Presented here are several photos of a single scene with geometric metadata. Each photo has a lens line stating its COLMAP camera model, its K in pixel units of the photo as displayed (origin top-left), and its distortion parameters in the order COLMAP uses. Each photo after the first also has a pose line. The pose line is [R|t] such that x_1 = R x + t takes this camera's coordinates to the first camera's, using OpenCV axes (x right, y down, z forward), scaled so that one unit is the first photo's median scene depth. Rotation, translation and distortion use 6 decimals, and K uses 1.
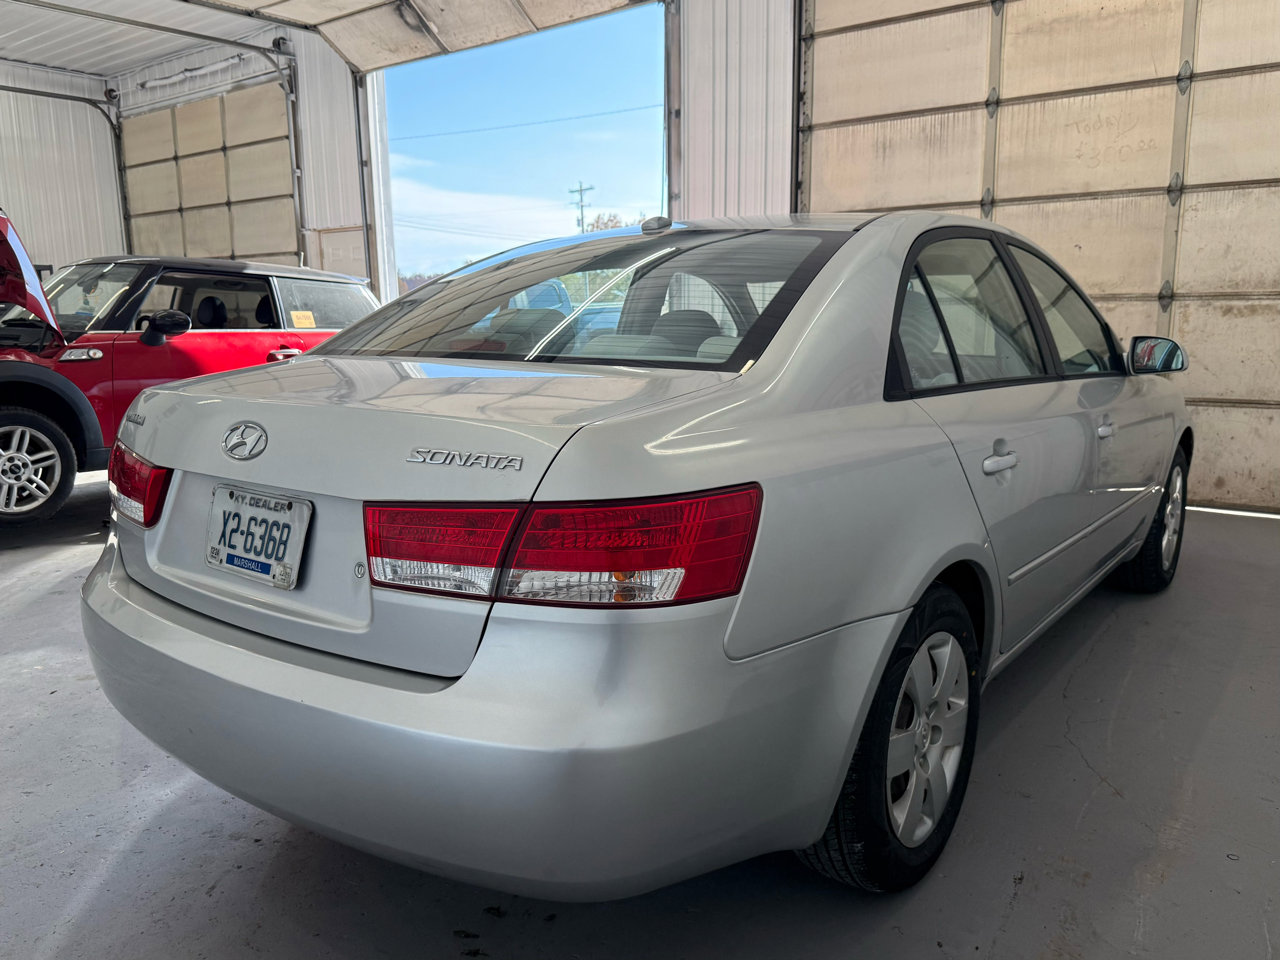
lens RADIAL K [[996.5, 0, 643.0], [0, 996.5, 484.0], [0, 0, 1]] dist [0.040283, -0.069603]
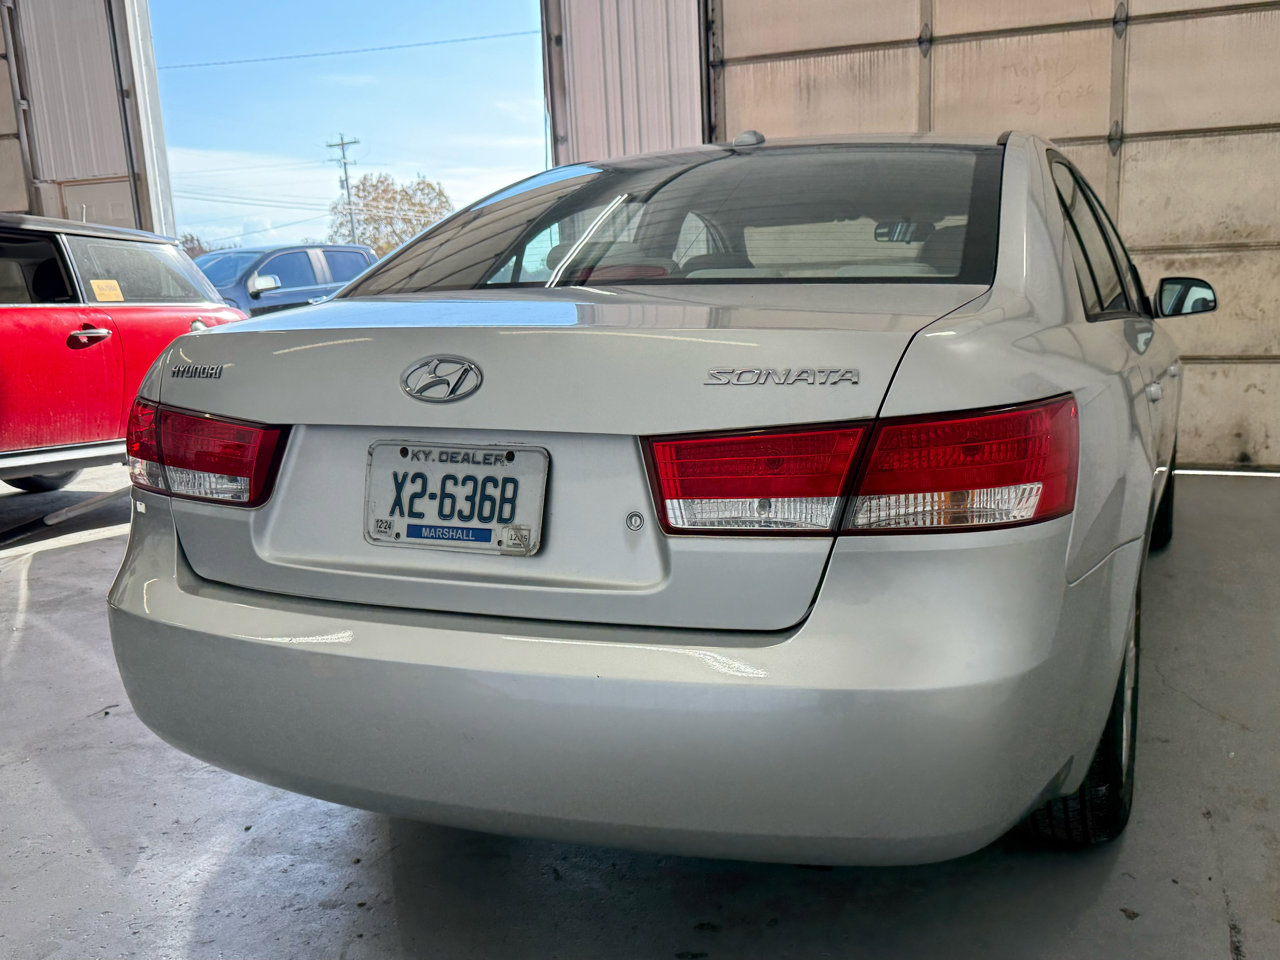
lens RADIAL K [[1187.6, 0, 708.9], [0, 1187.6, 528.8], [0, 0, 1]] dist [-0.001991, 0.000000]
pose [[0.961007, -0.068412, 0.267929, -0.172474], [0.063963, 0.997631, 0.025310, 0.025088], [-0.269026, -0.007186, 0.963106, 0.008191]]
